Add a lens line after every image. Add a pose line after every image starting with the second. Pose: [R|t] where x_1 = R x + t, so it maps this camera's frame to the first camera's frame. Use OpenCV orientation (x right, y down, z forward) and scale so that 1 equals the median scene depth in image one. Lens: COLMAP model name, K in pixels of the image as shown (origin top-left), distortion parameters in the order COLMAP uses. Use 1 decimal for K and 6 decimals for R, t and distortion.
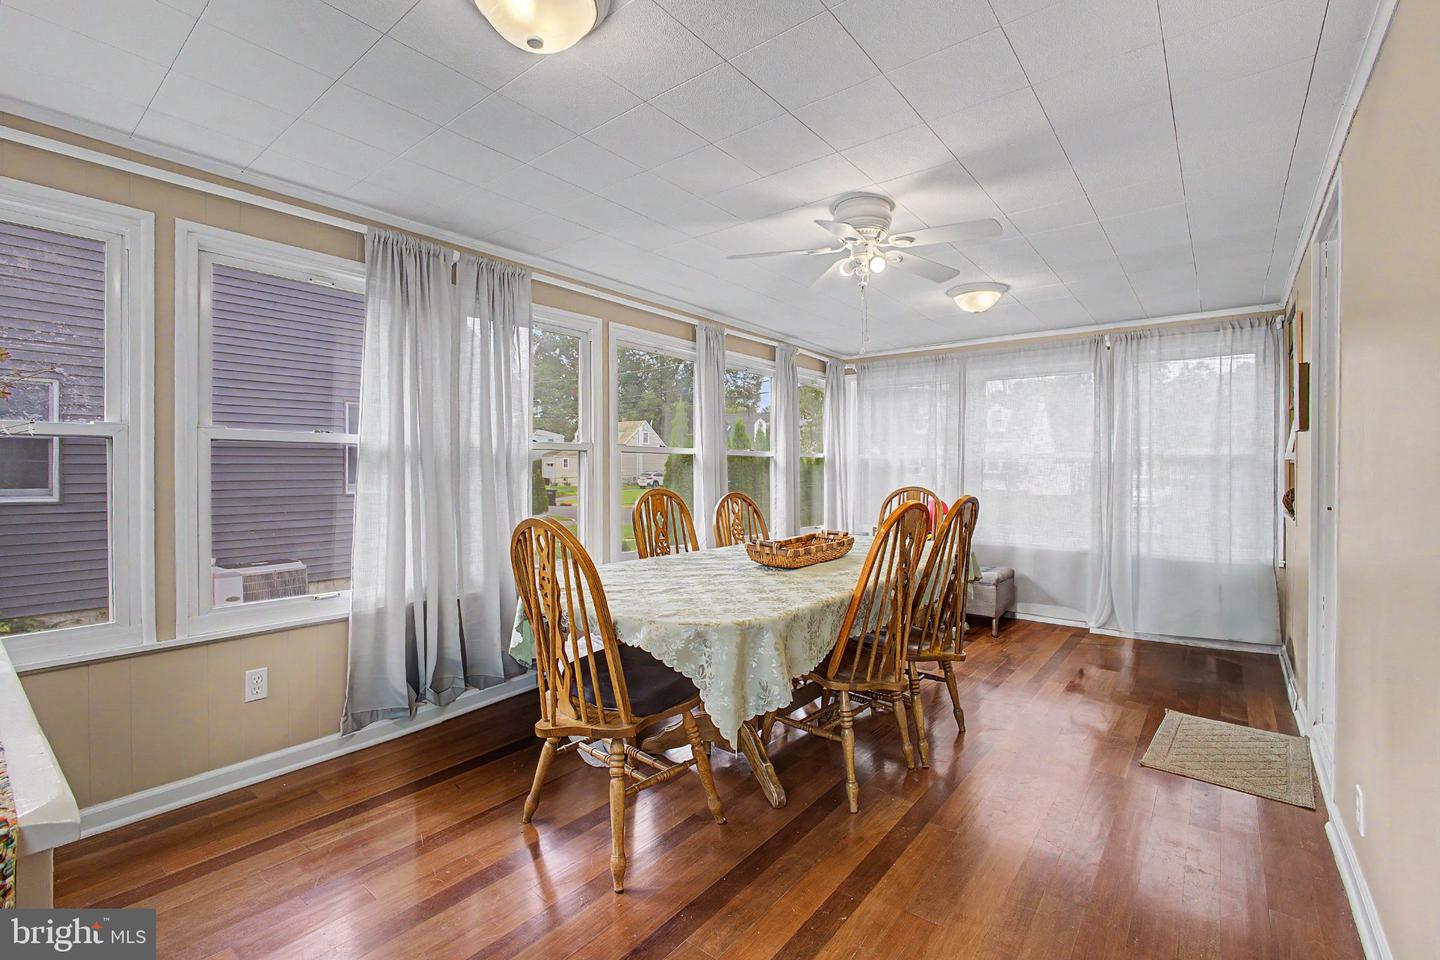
lens RADIAL K [[624.0, 0, 711.1], [0, 624.0, 475.1], [0, 0, 1]] dist [-0.003709, -0.000093]
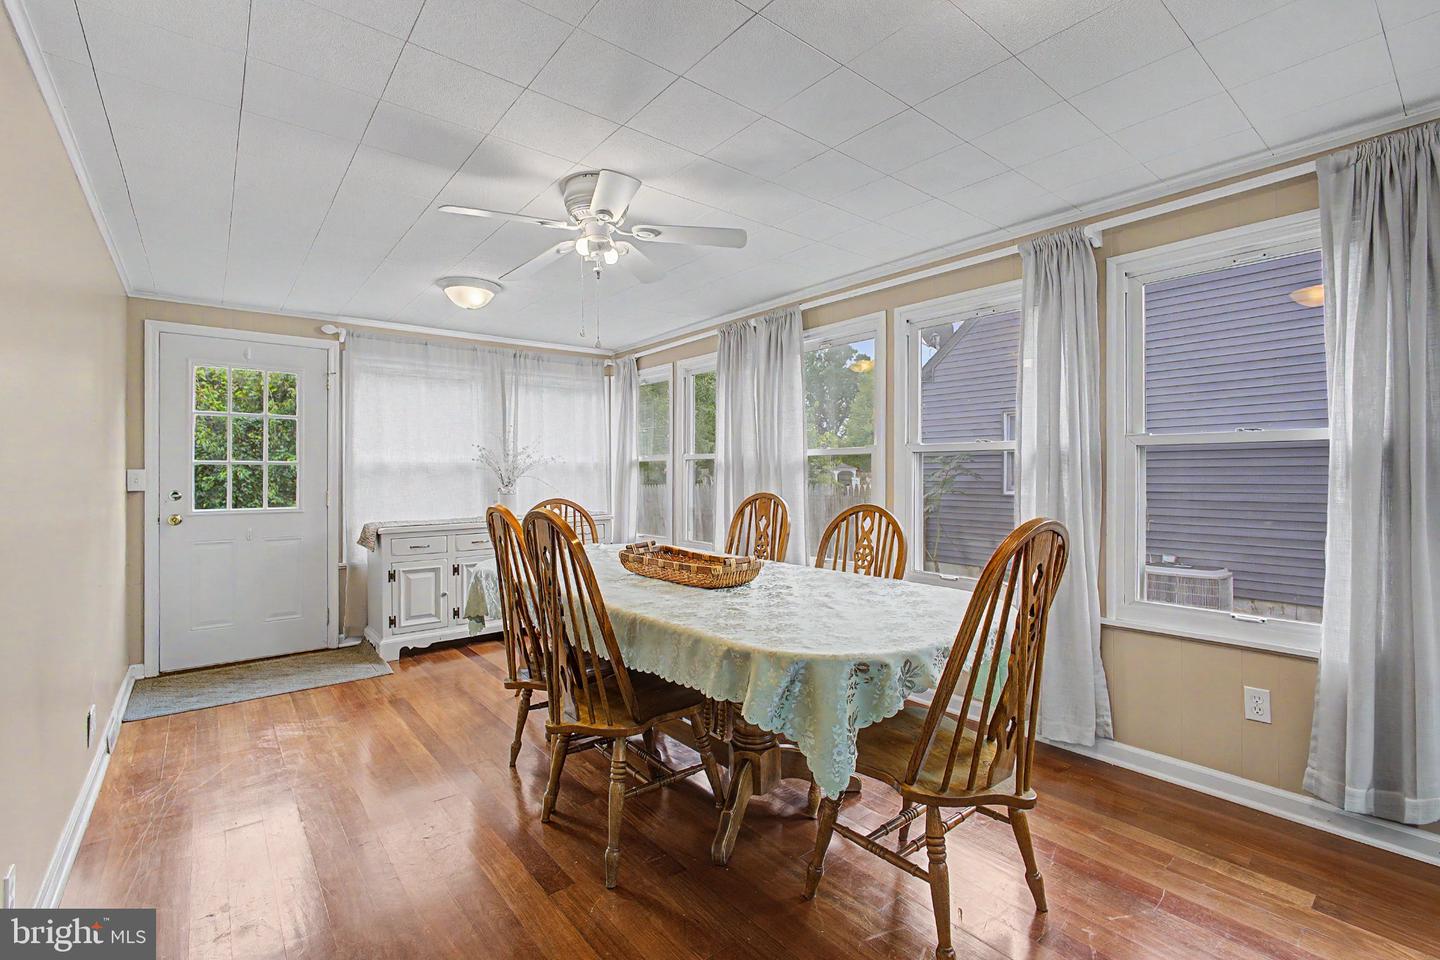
lens RADIAL K [[624.0, 0, 711.1], [0, 624.0, 475.1], [0, 0, 1]] dist [-0.003709, -0.000093]
pose [[-0.201962, -0.001752, -0.979392, 0.609758], [-0.010102, 0.999949, 0.000295, 0.000845], [0.979341, 0.009953, -0.201969, 0.715542]]
